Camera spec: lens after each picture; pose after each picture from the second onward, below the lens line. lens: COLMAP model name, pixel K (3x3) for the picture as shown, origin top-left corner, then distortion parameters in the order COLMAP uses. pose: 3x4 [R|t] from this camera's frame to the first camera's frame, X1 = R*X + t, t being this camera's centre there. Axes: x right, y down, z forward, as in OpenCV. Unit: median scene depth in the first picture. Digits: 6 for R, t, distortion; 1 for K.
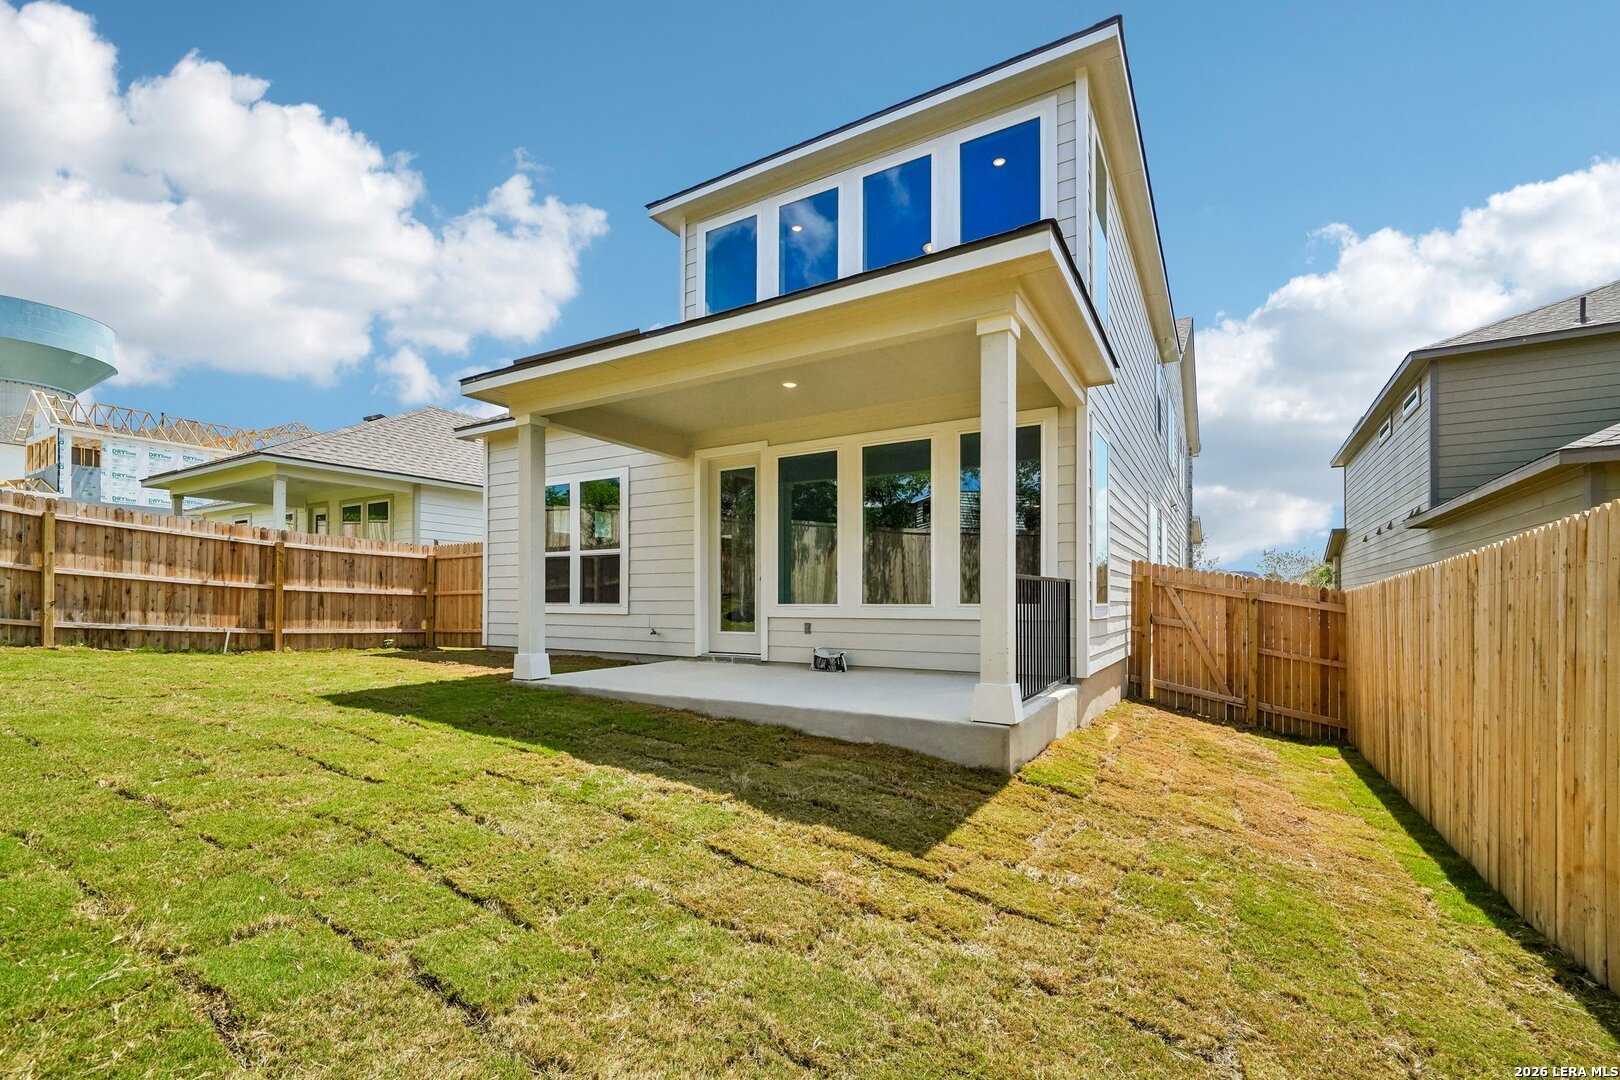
lens RADIAL K [[682.7, 0, 826.4], [0, 682.7, 598.6], [0, 0, 1]] dist [0.000750, 0.000233]
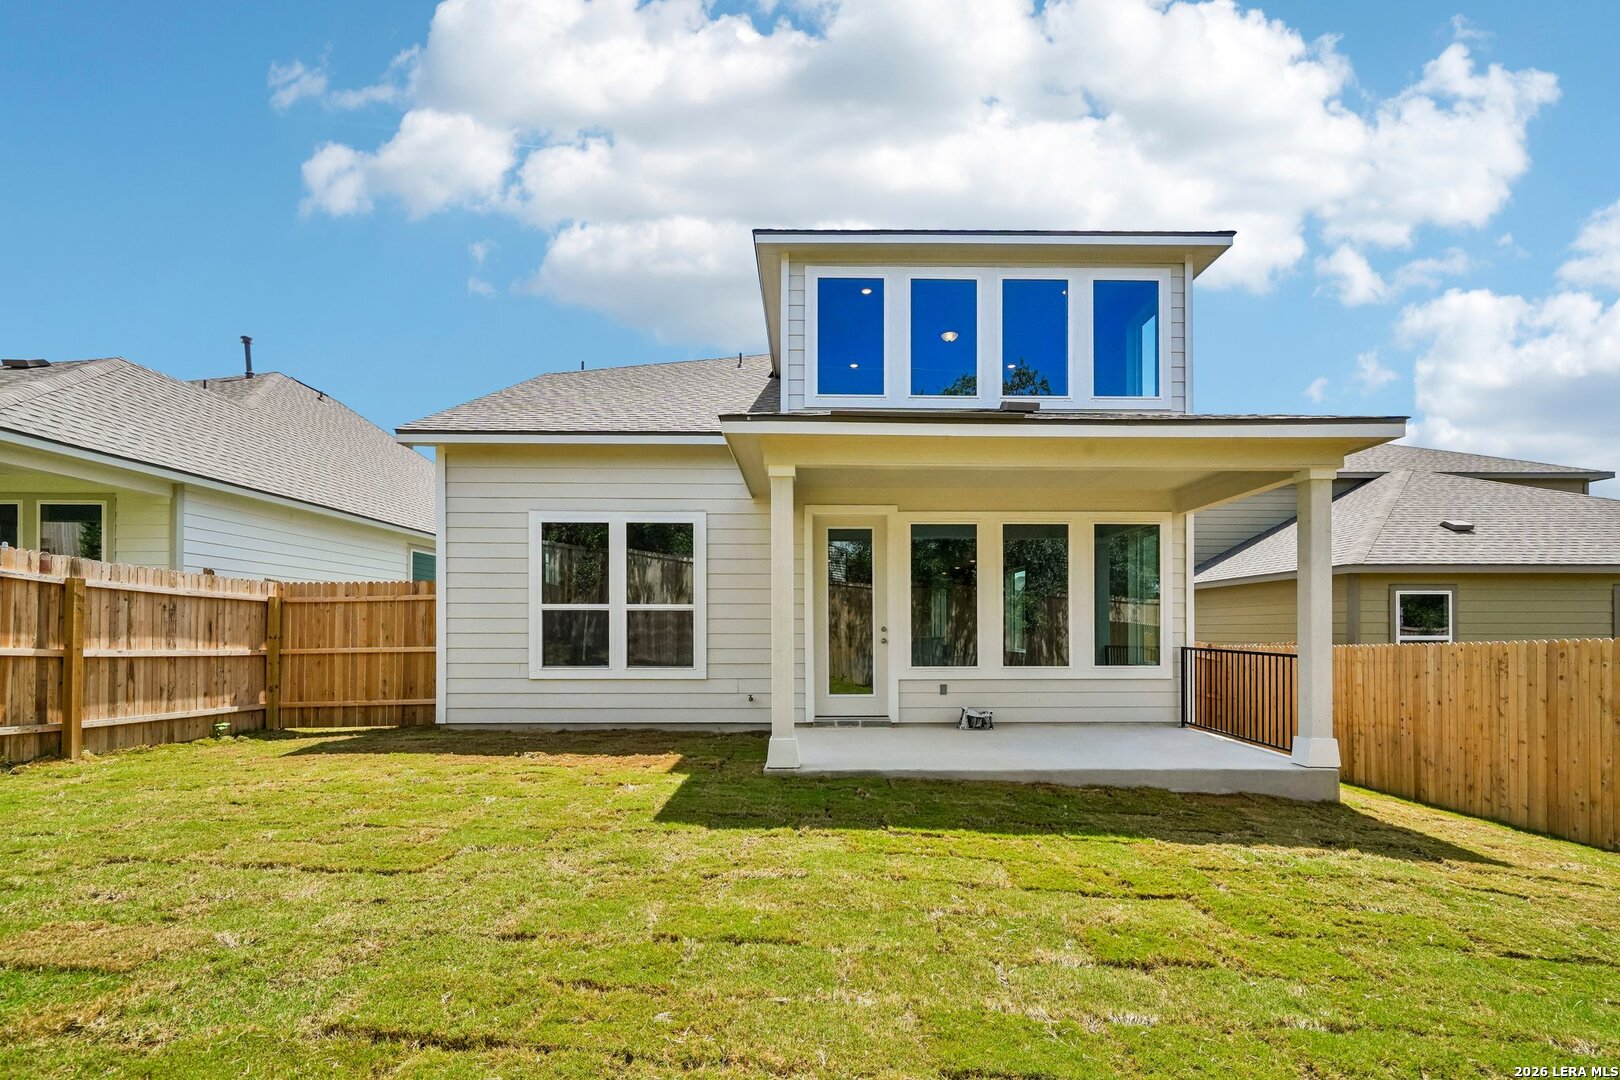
lens RADIAL K [[682.7, 0, 818.7], [0, 682.7, 623.9], [0, 0, 1]] dist [0.000750, 0.000233]
pose [[0.857441, 0.001969, 0.514579, -0.537660], [-0.000765, 0.999996, -0.002553, -0.039940], [-0.514582, 0.001795, 0.857439, 0.144090]]
